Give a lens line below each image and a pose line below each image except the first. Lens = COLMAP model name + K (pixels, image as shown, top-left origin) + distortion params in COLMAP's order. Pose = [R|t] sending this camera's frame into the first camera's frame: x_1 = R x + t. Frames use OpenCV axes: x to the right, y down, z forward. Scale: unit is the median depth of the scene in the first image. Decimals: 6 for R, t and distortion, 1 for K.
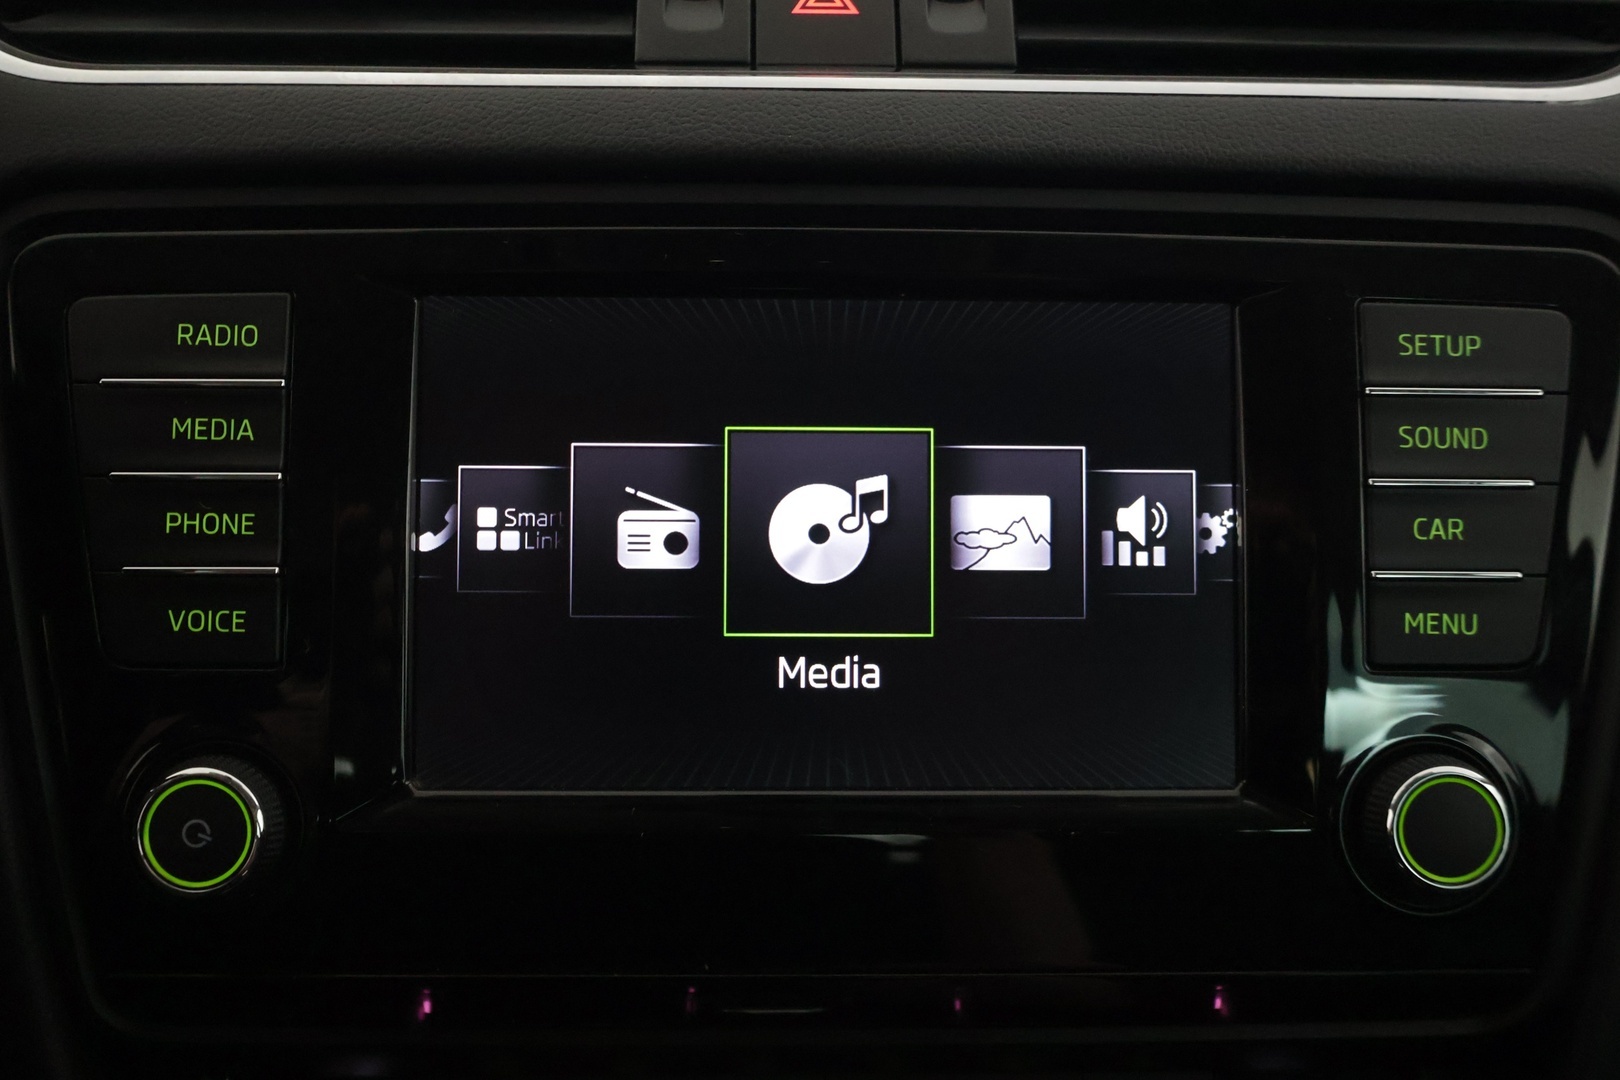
lens RADIAL K [[1603.1, 0, 810.0], [0, 1603.1, 540.0], [0, 0, 1]] dist [0.012018, -0.004857]
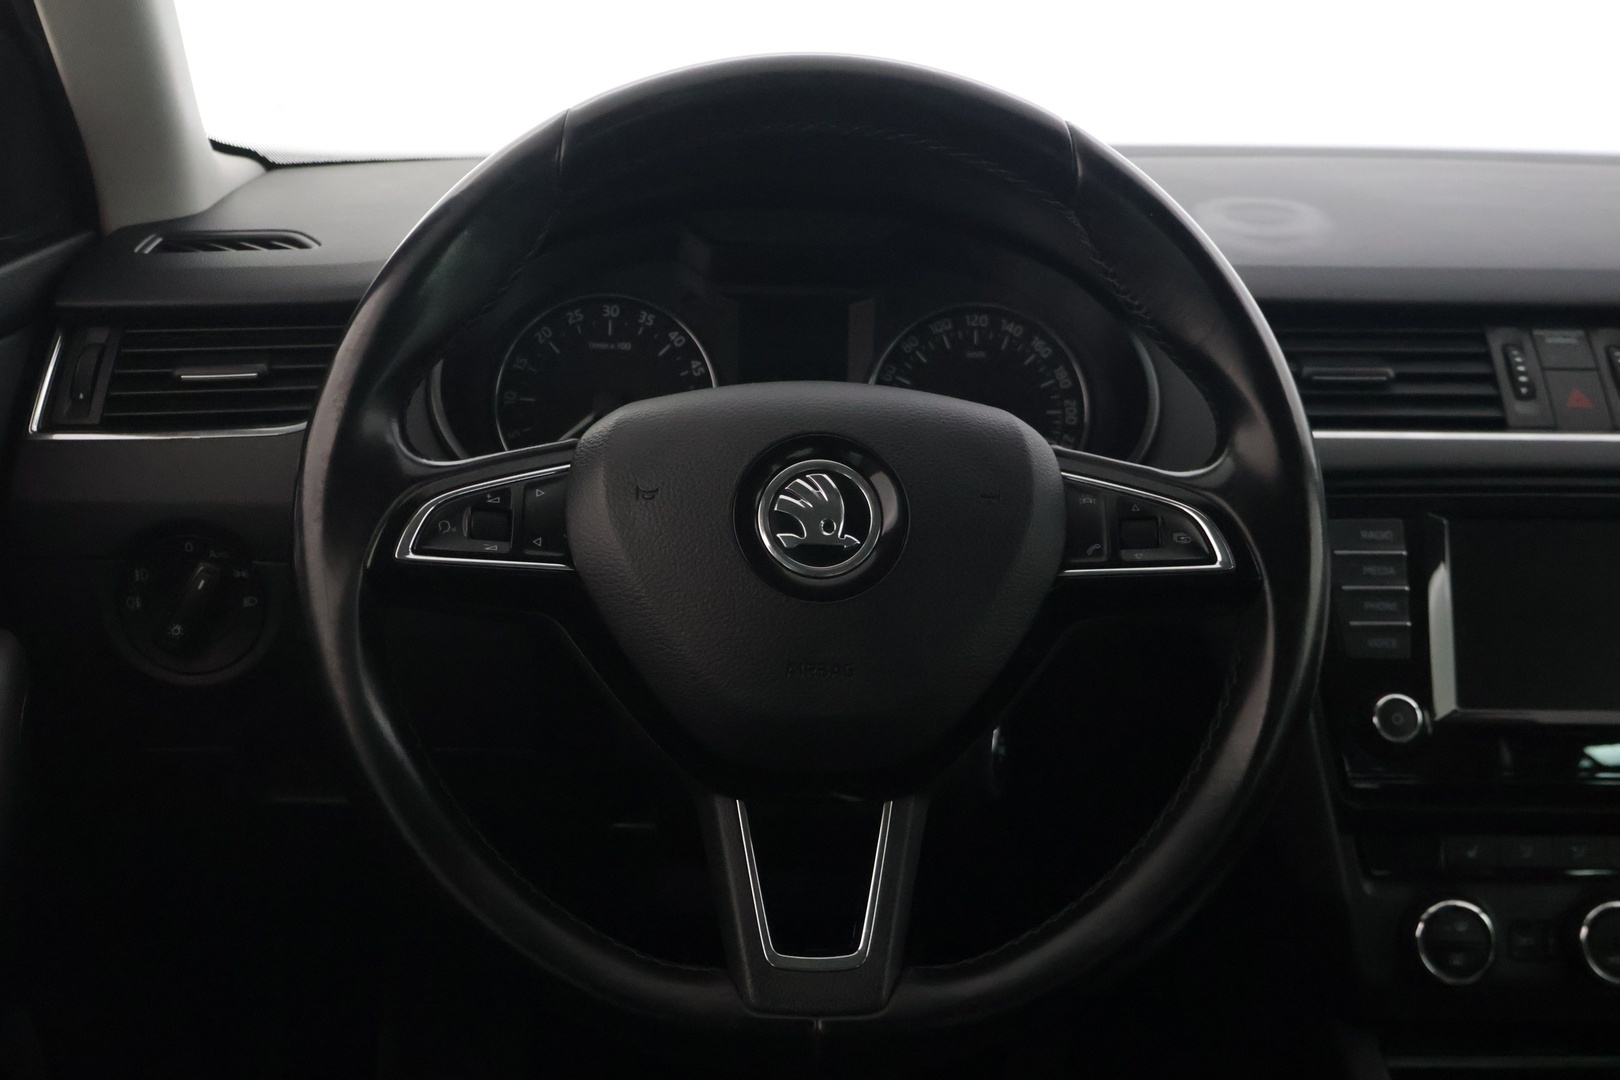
lens RADIAL K [[1951.1, 0, 810.0], [0, 1951.1, 540.0], [0, 0, 1]] dist [0.008027, -0.011109]
pose [[0.999996, 0.002022, -0.002179, -1.275940], [-0.002283, 0.991907, -0.126945, 0.284022], [0.001904, 0.126949, 0.991907, -2.138363]]
